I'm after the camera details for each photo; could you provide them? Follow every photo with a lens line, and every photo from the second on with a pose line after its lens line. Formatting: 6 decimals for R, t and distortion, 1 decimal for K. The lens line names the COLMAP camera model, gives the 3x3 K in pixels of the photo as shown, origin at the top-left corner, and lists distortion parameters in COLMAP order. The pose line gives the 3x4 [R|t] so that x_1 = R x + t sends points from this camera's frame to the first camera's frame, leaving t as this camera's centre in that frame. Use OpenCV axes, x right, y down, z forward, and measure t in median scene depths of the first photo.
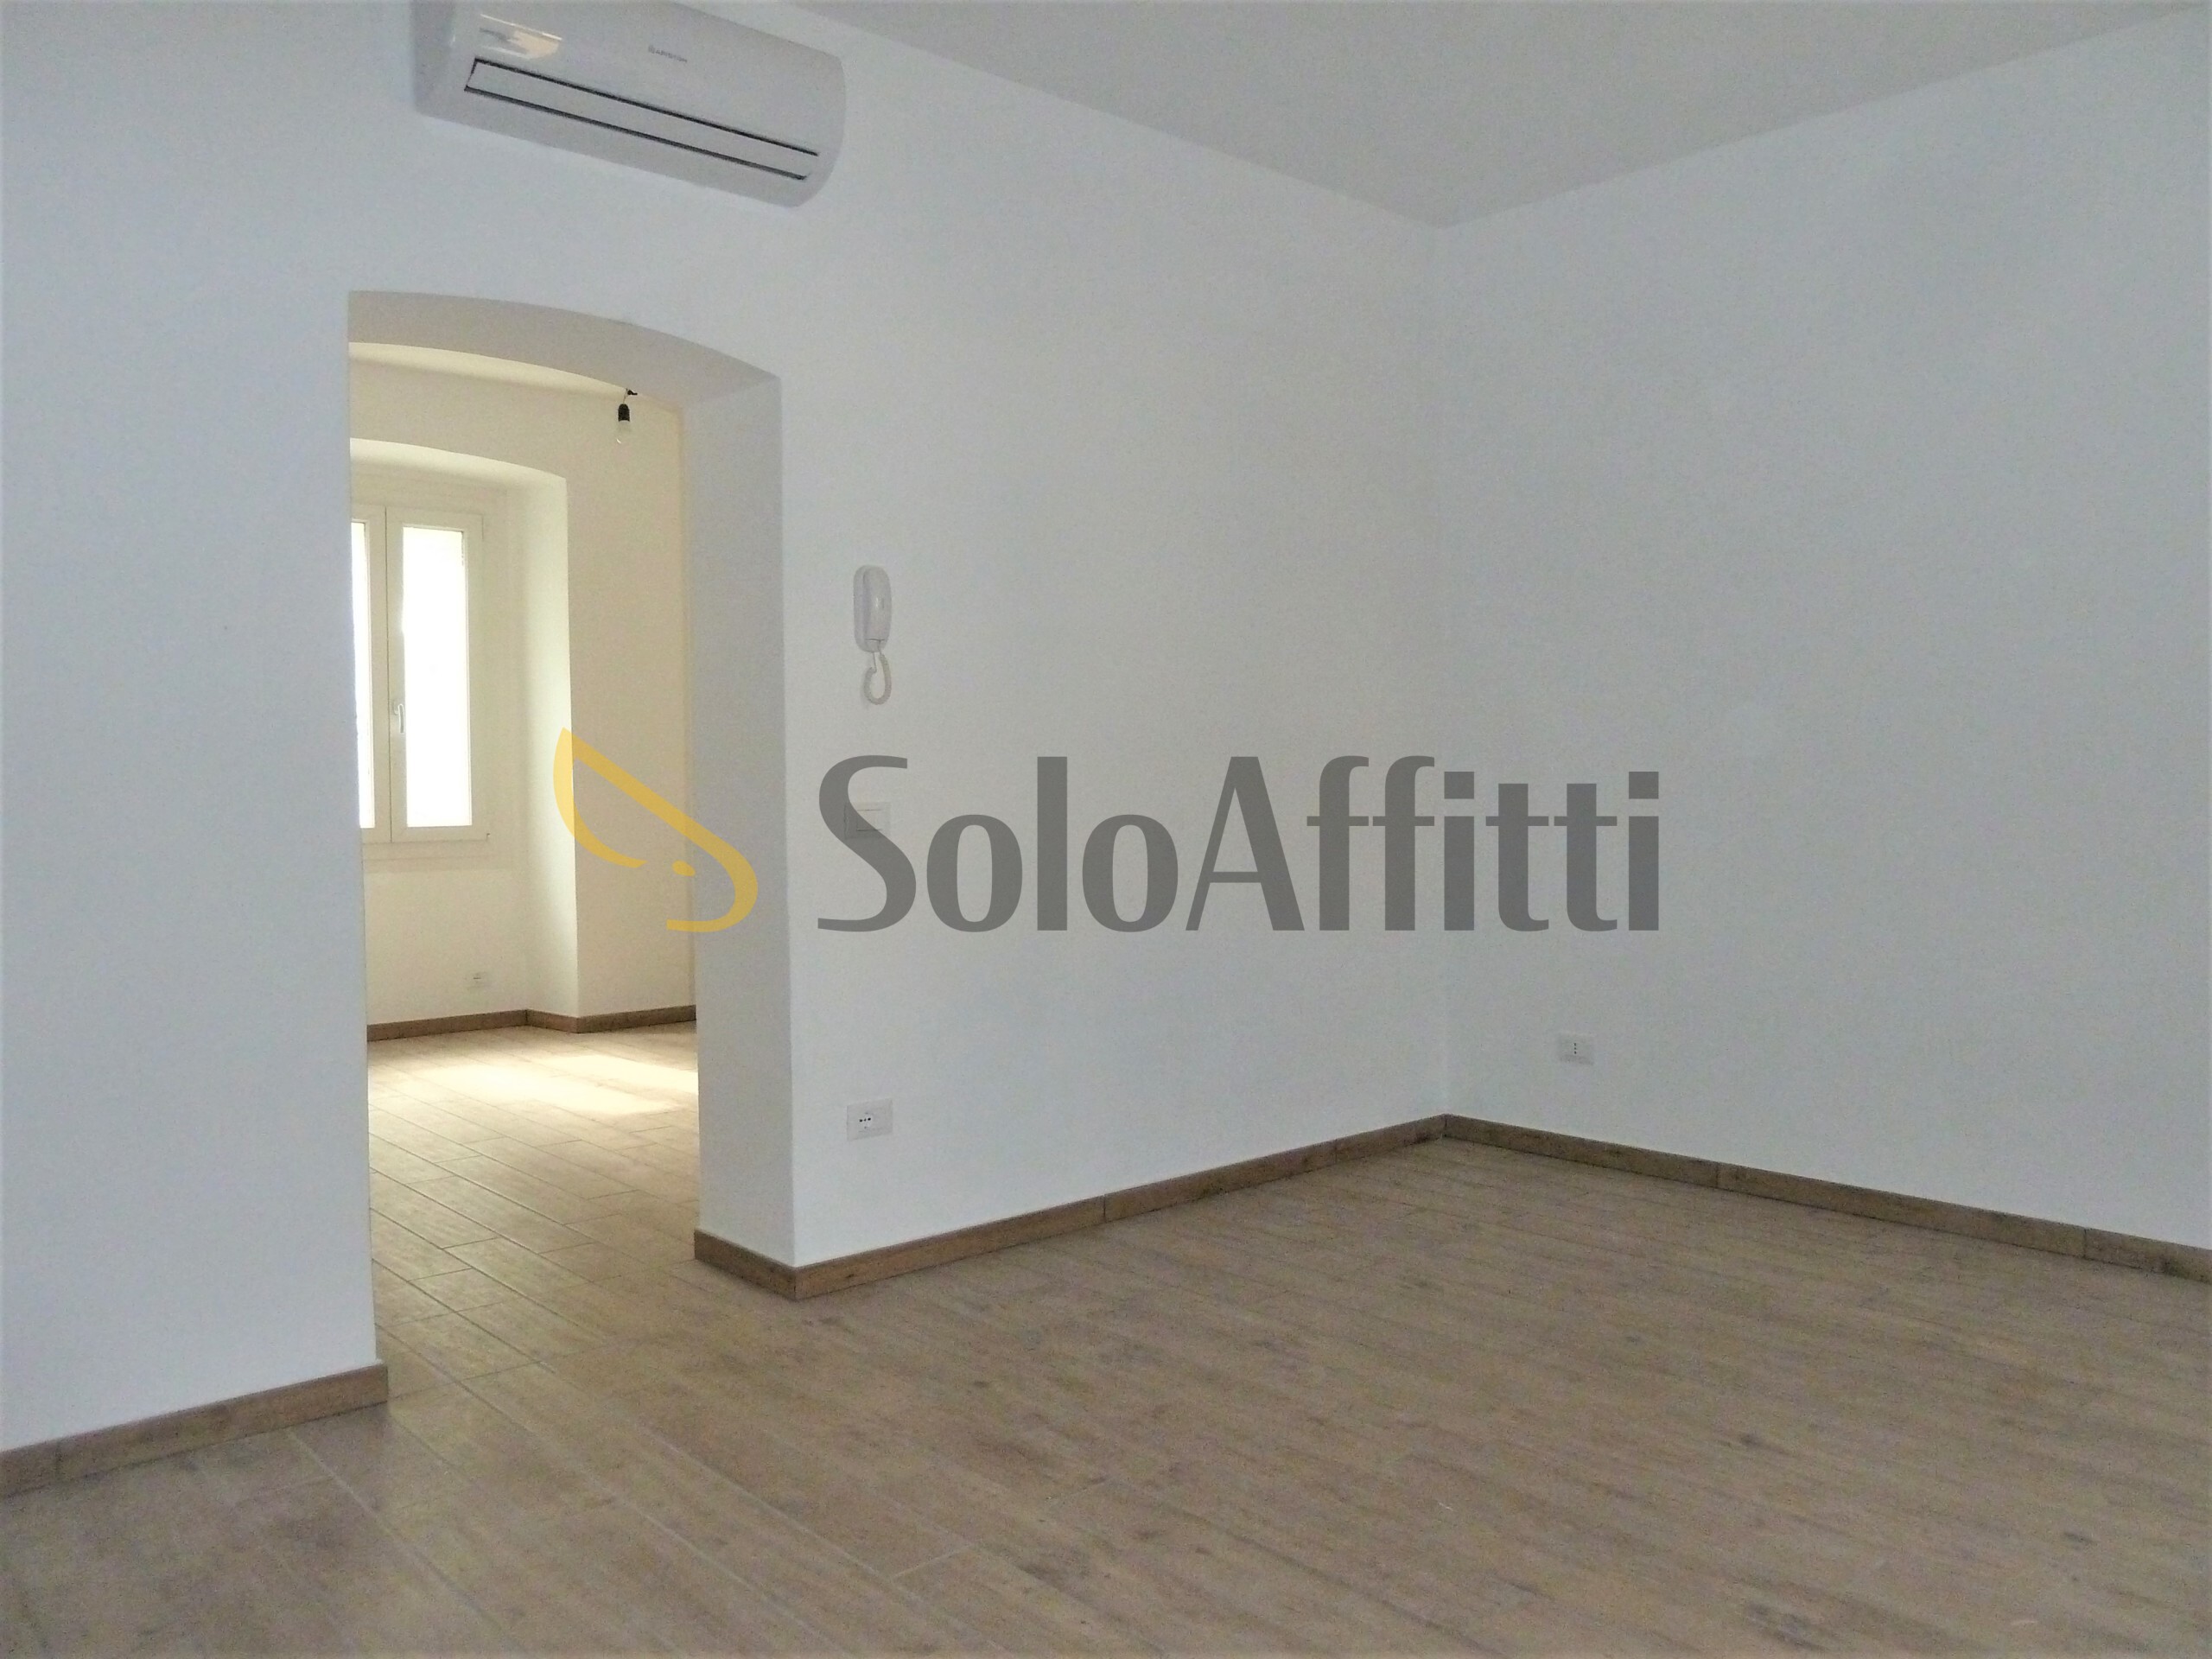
lens RADIAL K [[1698.9, 0, 1126.6], [0, 1698.9, 825.9], [0, 0, 1]] dist [-0.025587, 0.004027]
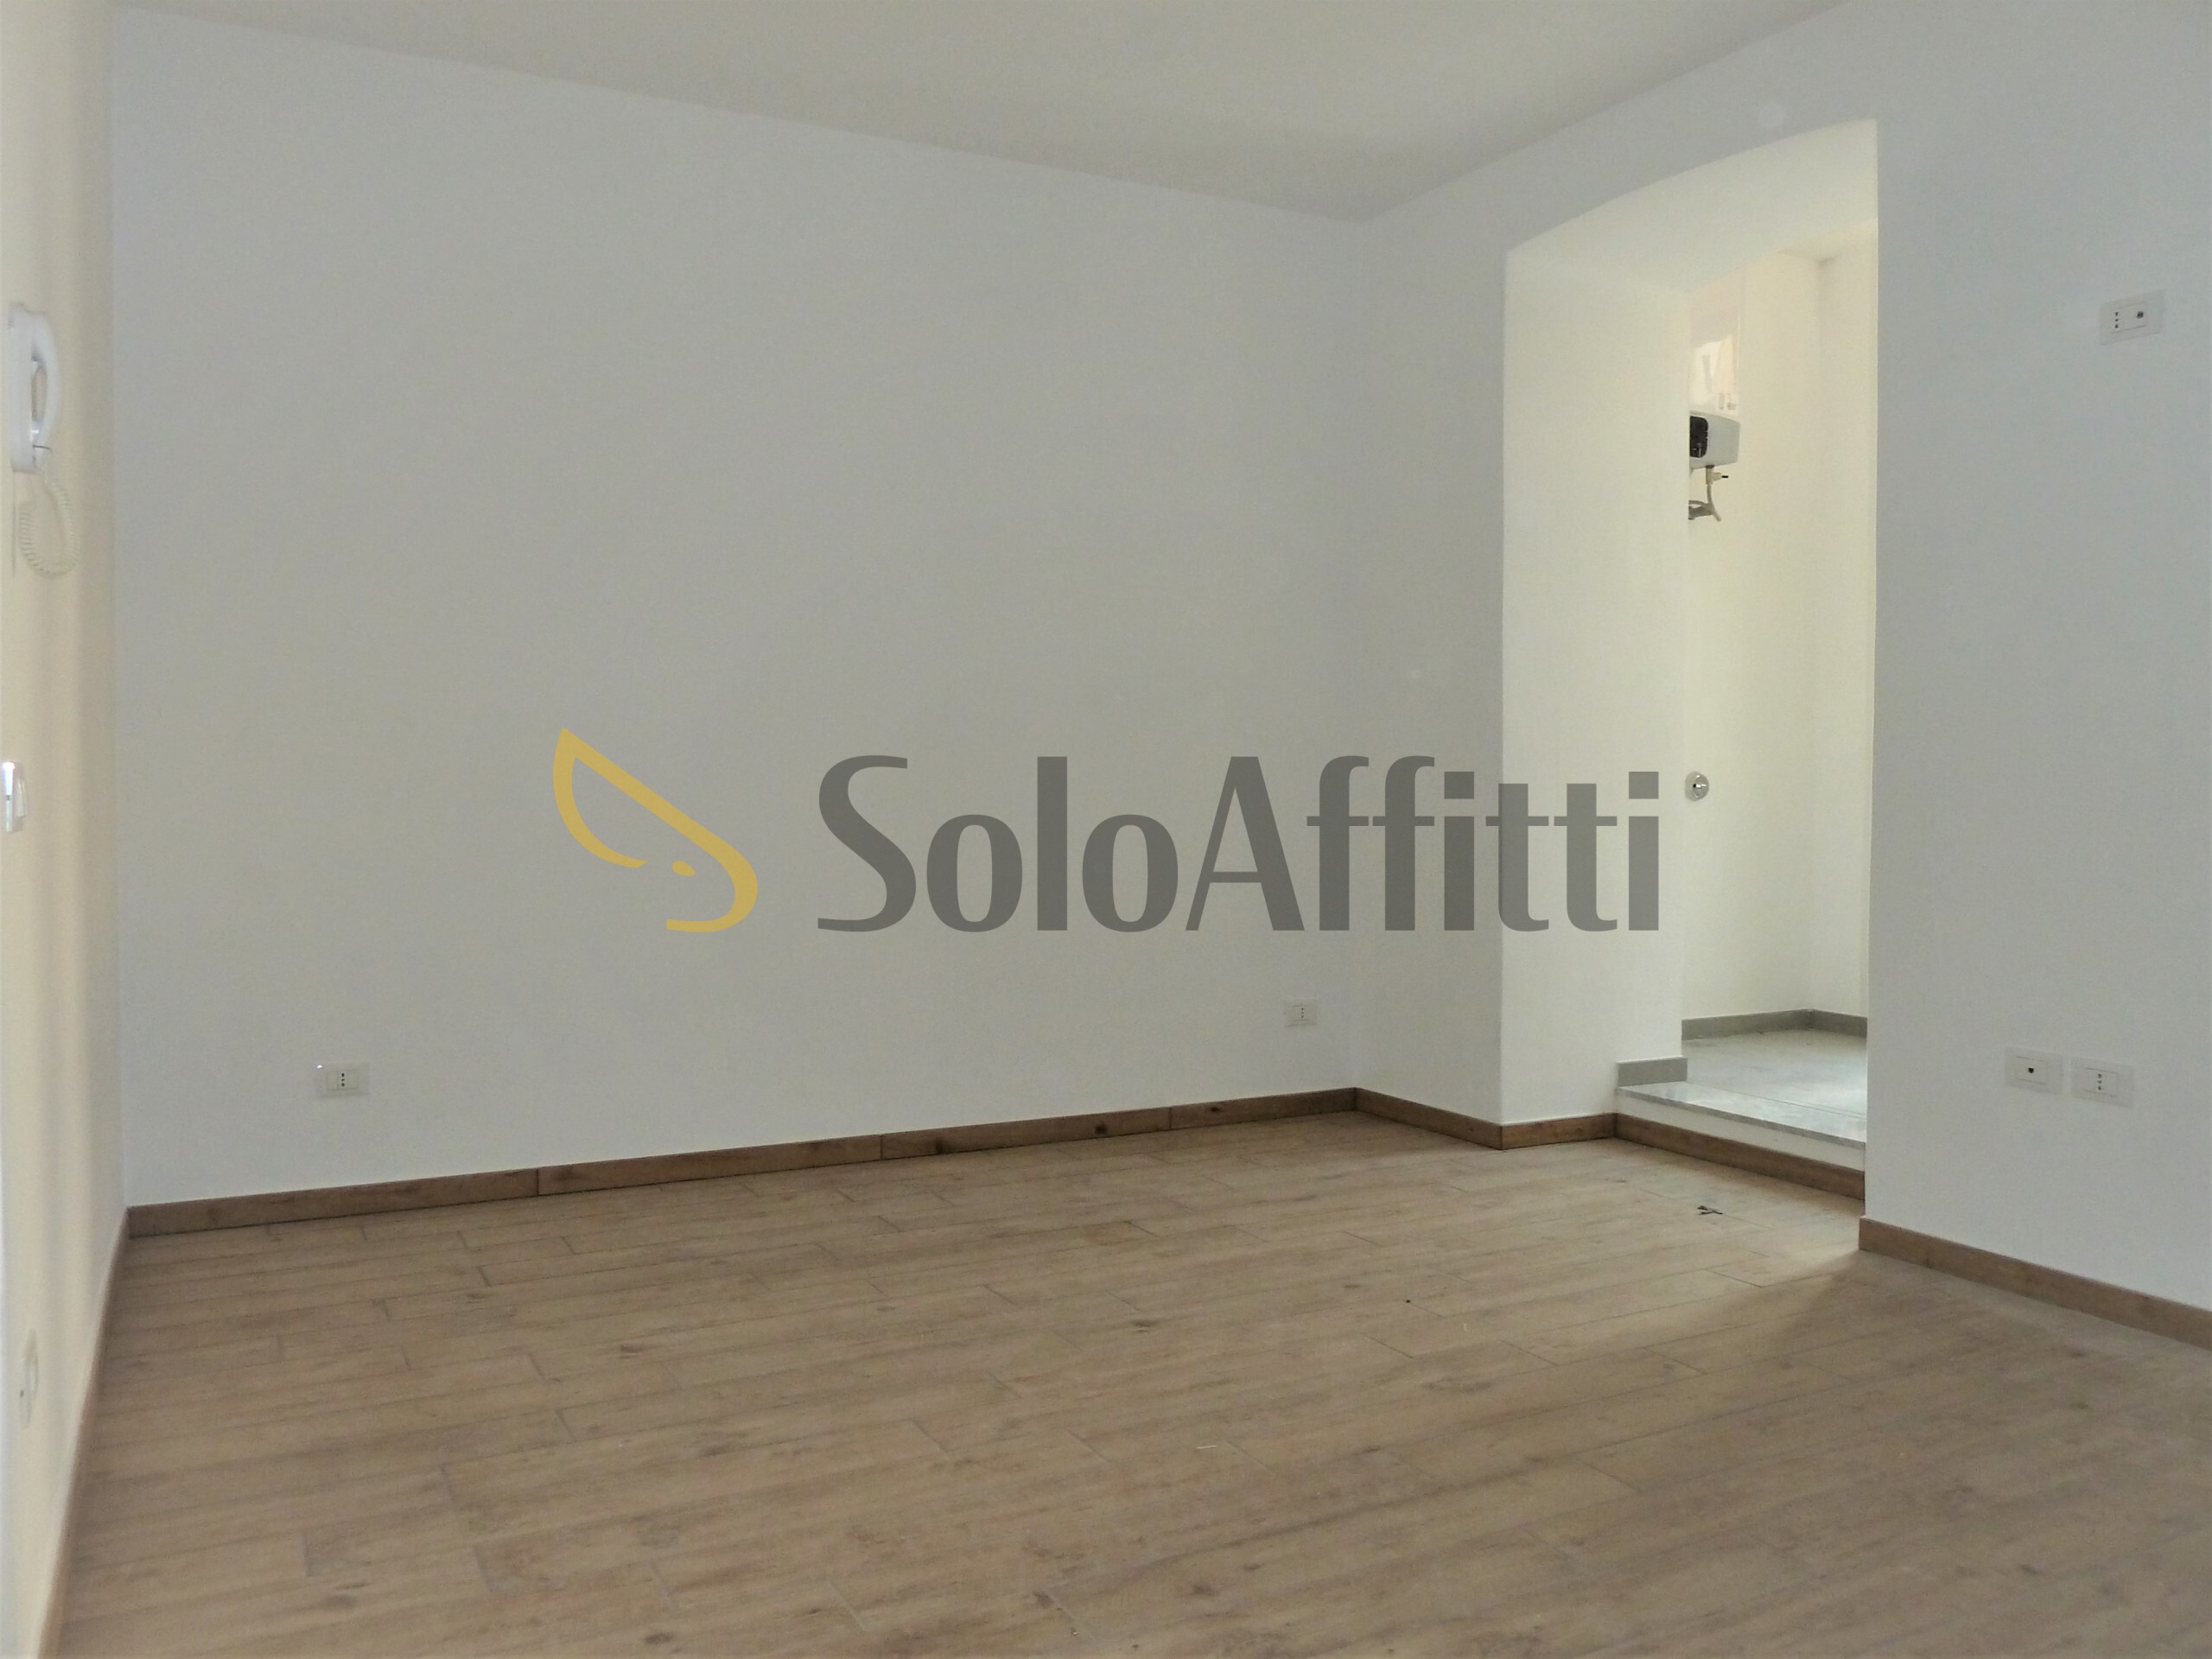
lens RADIAL K [[1698.9, 0, 1126.6], [0, 1698.9, 825.9], [0, 0, 1]] dist [-0.025587, 0.004027]
pose [[0.235245, -0.019823, 0.971734, -0.635038], [0.025096, 0.999583, 0.014316, 0.008503], [-0.971612, 0.021019, 0.235645, 0.624288]]
